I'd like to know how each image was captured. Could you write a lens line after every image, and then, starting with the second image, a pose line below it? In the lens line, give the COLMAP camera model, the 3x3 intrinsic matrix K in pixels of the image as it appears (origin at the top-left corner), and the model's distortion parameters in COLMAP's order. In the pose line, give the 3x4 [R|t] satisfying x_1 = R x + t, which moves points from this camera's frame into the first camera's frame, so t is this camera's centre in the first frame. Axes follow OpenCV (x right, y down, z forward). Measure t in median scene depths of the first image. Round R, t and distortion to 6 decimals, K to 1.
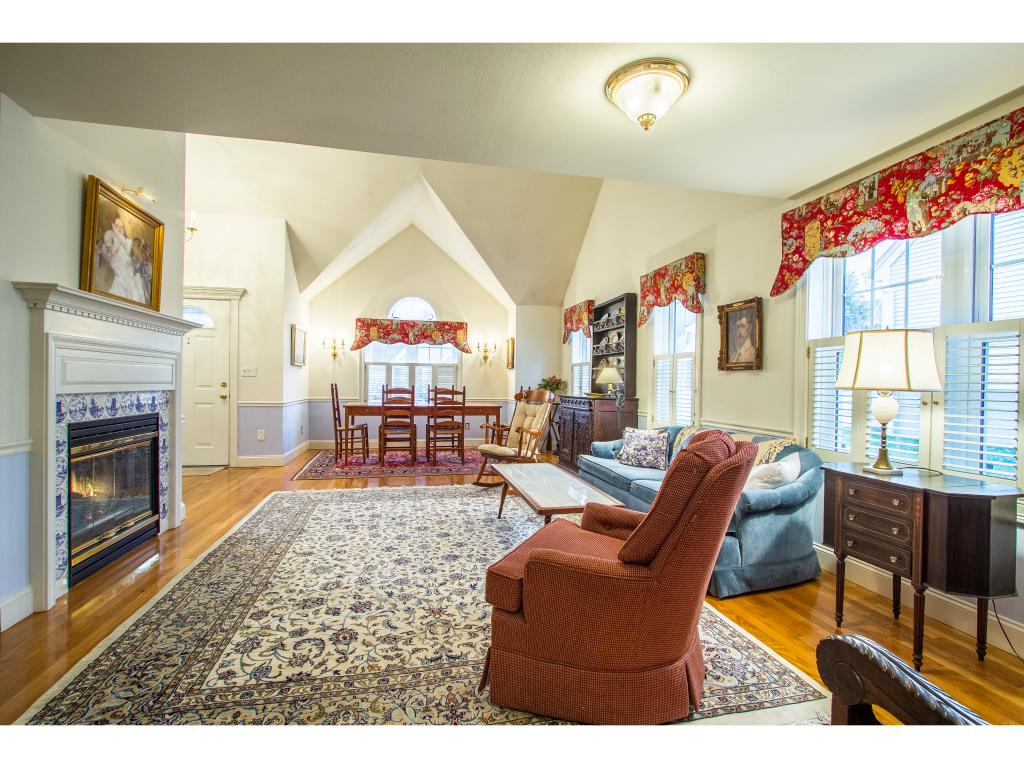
lens RADIAL K [[467.5, 0, 512.0], [0, 467.5, 384.0], [0, 0, 1]] dist [-0.000494, -0.000039]
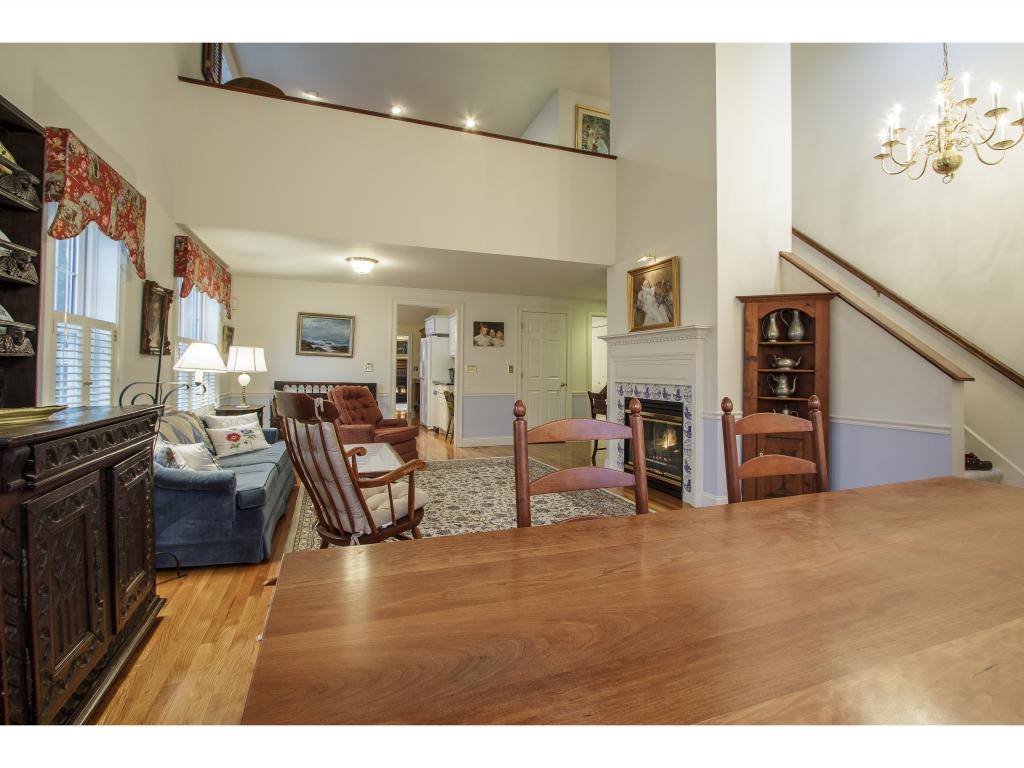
lens RADIAL K [[467.5, 0, 512.0], [0, 467.5, 384.0], [0, 0, 1]] dist [-0.000494, -0.000039]
pose [[-0.993815, -0.019555, -0.109311, -0.166871], [-0.022843, 0.999321, 0.028912, -0.016381], [0.108671, 0.031230, -0.993587, 2.314368]]
